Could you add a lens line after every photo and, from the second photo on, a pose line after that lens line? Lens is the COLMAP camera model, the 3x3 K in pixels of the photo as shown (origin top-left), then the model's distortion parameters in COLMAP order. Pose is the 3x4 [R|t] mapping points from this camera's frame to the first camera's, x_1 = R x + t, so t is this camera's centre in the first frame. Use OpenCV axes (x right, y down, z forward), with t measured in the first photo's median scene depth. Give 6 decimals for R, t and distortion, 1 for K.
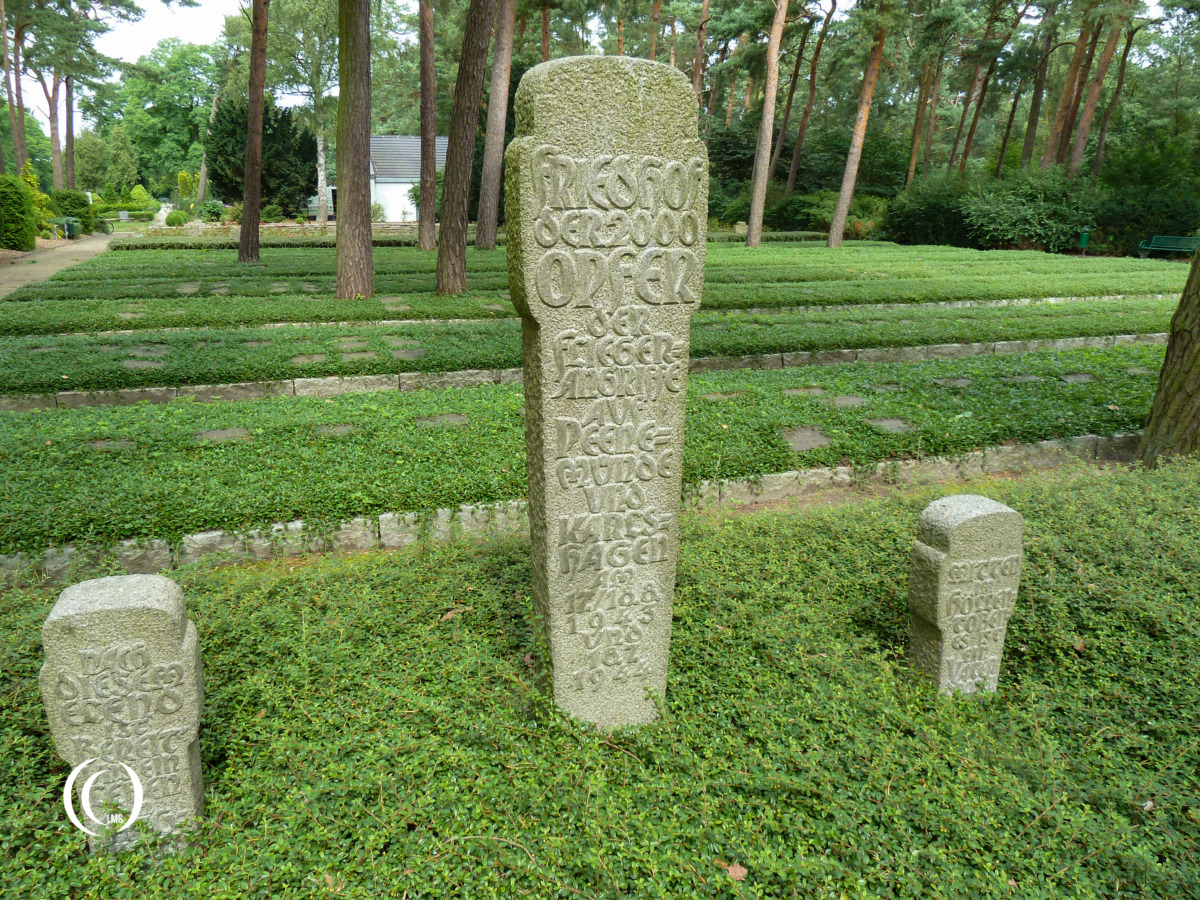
lens RADIAL K [[968.9, 0, 596.5], [0, 968.9, 457.5], [0, 0, 1]] dist [-0.035938, 0.001929]
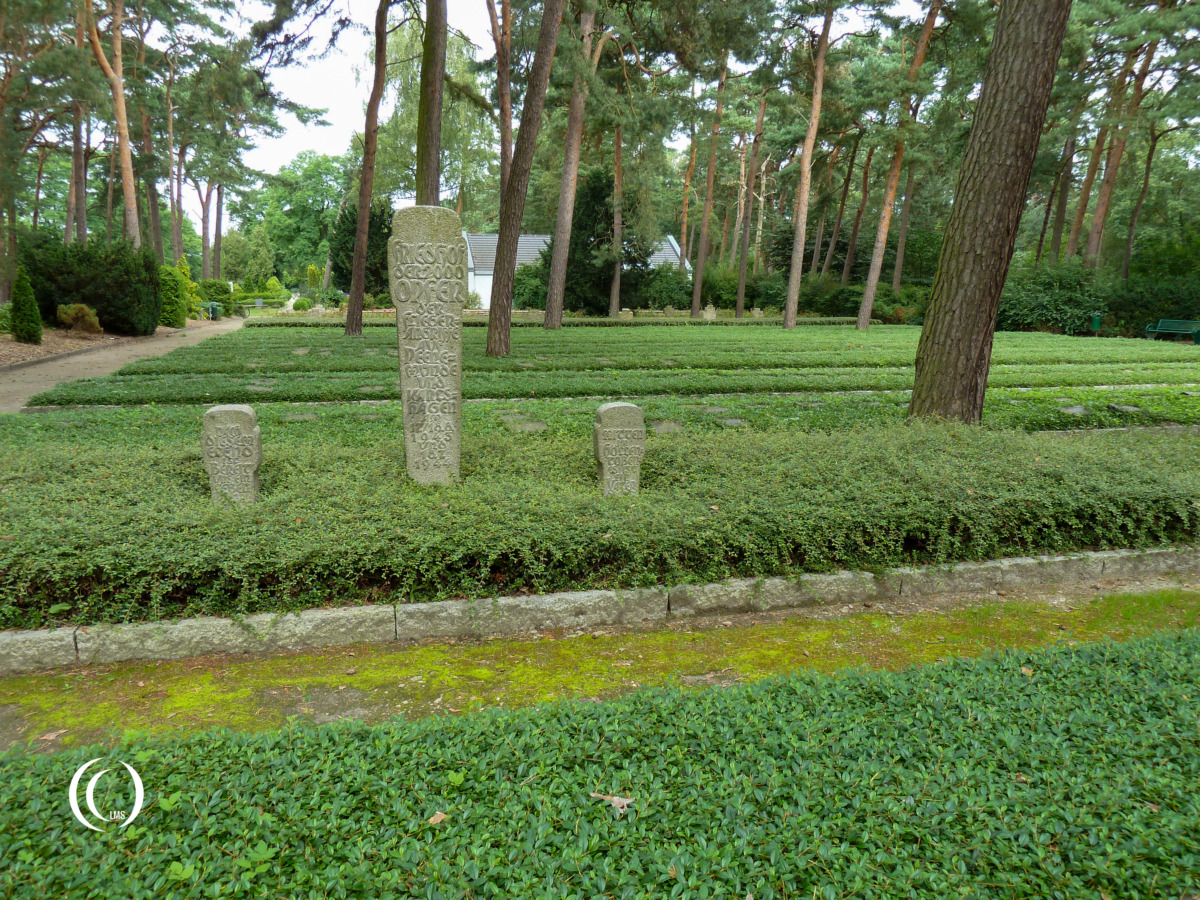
lens RADIAL K [[968.9, 0, 596.5], [0, 968.9, 457.5], [0, 0, 1]] dist [-0.035938, 0.001929]
pose [[0.993393, 0.020102, -0.112991, 0.050936], [-0.030613, 0.995281, -0.092076, 0.031578], [0.110607, 0.094927, 0.989321, -0.095172]]
